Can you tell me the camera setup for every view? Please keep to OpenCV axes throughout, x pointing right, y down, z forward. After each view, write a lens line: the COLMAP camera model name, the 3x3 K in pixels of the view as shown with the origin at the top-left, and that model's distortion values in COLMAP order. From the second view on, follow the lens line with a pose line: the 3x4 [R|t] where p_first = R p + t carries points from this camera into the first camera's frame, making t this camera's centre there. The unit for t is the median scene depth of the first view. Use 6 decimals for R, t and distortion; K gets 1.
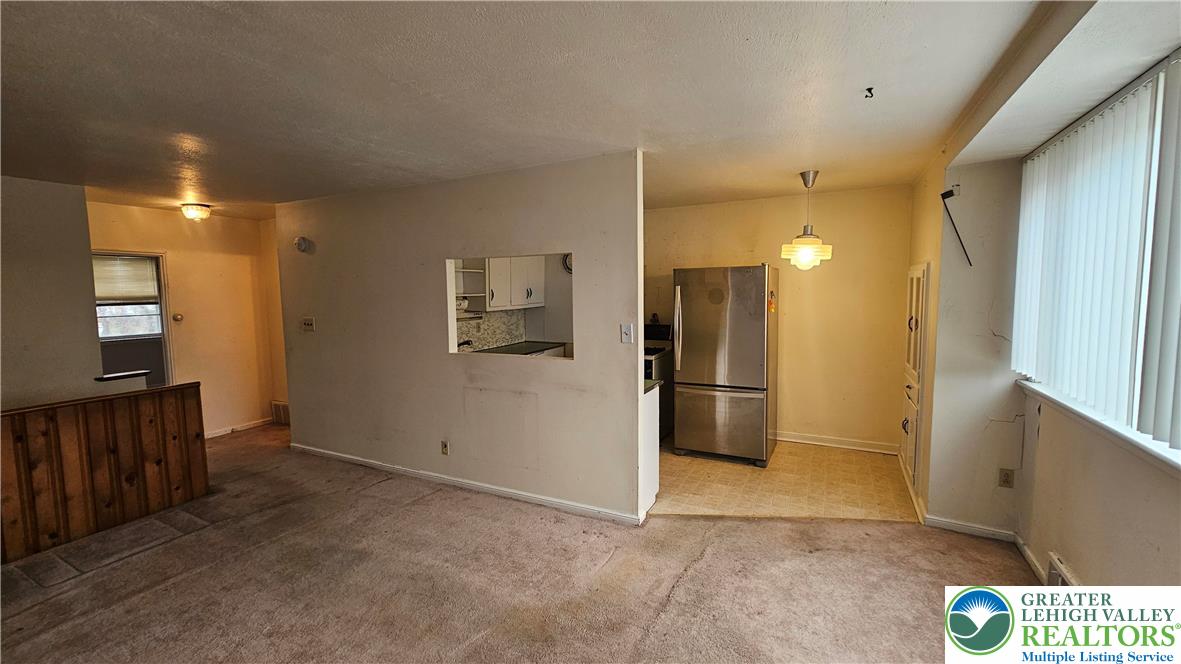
lens RADIAL K [[477.4, 0, 587.7], [0, 477.4, 330.0], [0, 0, 1]] dist [0.000142, -0.000434]
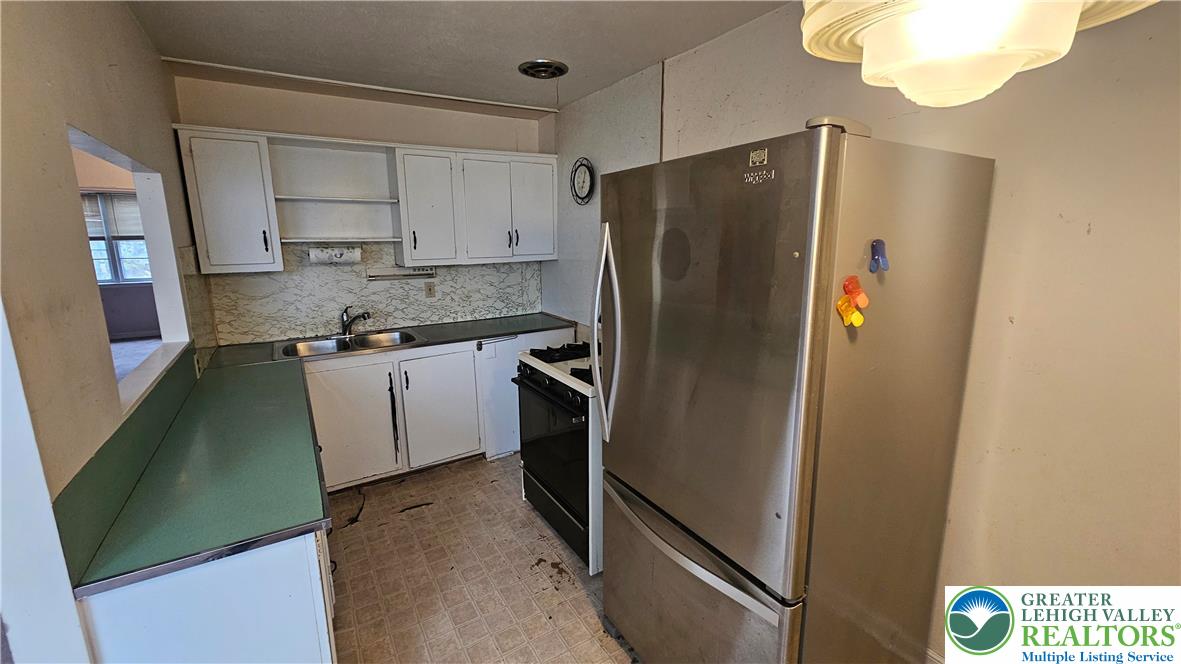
lens RADIAL K [[477.4, 0, 587.0], [0, 477.4, 328.4], [0, 0, 1]] dist [0.000142, -0.000434]
pose [[0.856662, 0.102691, -0.505554, 0.453339], [-0.046447, 0.991360, 0.122667, -0.066389], [0.513783, -0.081603, 0.854031, 0.813148]]
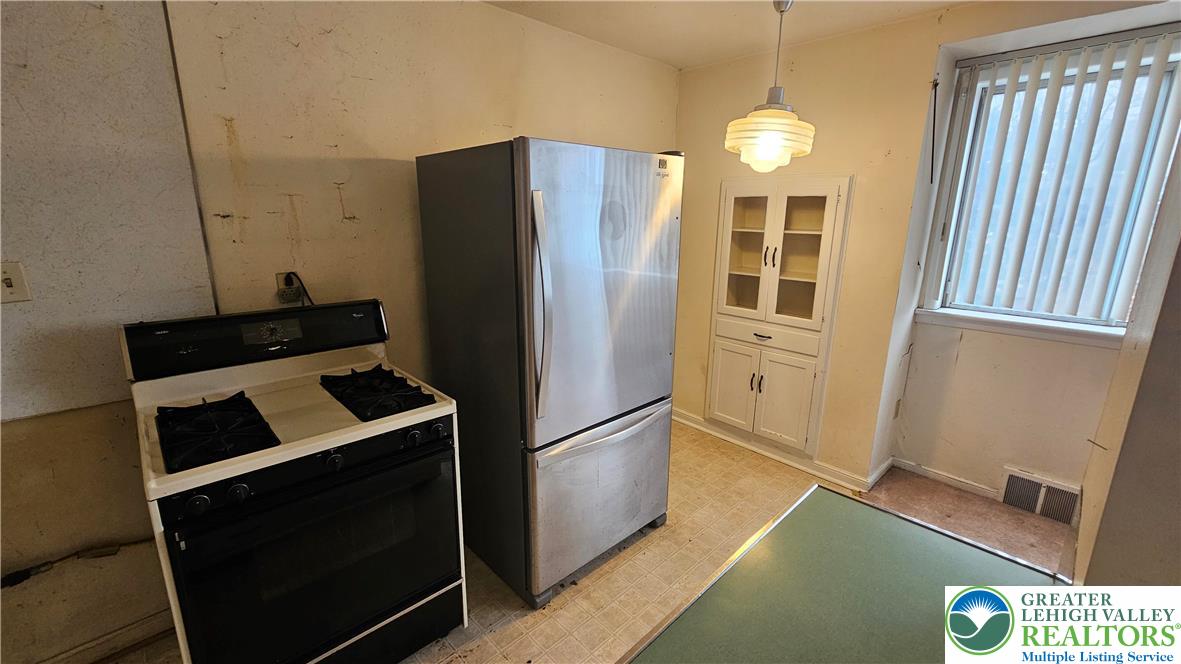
lens RADIAL K [[477.4, 0, 591.2], [0, 477.4, 336.7], [0, 0, 1]] dist [0.000142, -0.000434]
pose [[0.322703, -0.212291, 0.922386, -0.169820], [0.069448, 0.977206, 0.200612, -0.064824], [-0.943949, -0.000680, 0.330091, 1.024209]]
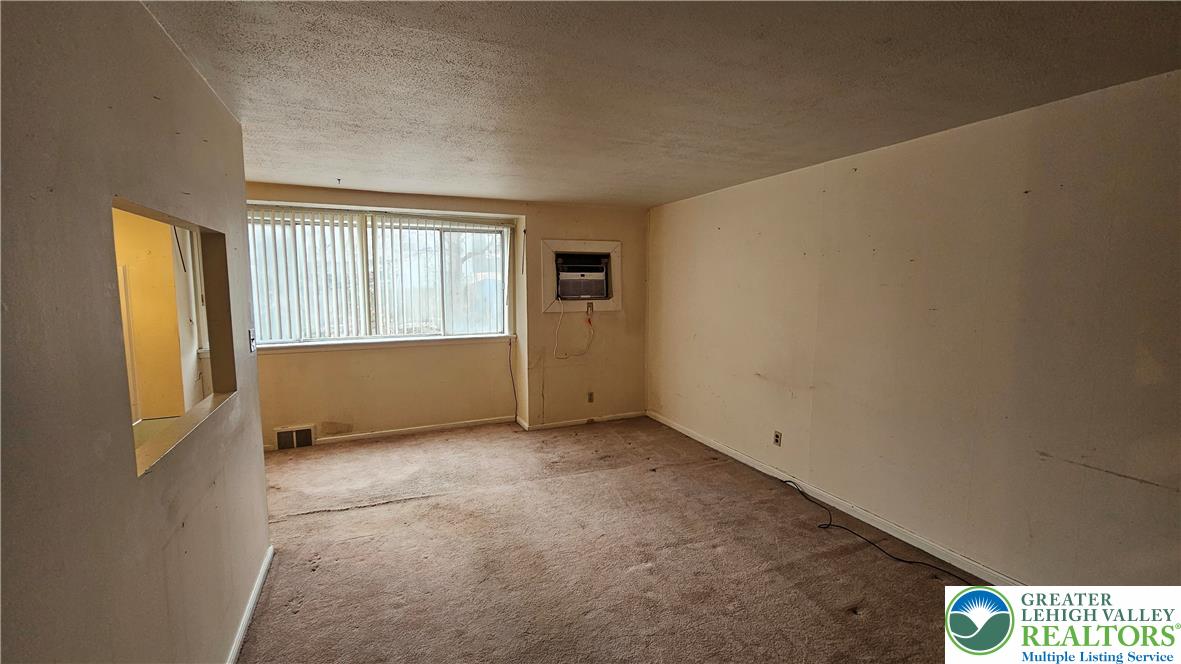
lens RADIAL K [[477.4, 0, 587.7], [0, 477.4, 333.4], [0, 0, 1]] dist [0.000142, -0.000434]
pose [[-0.789999, -0.043752, 0.611545, -0.759324], [0.068242, 0.984978, 0.158624, -0.078073], [-0.609299, 0.167046, -0.775146, 1.102561]]
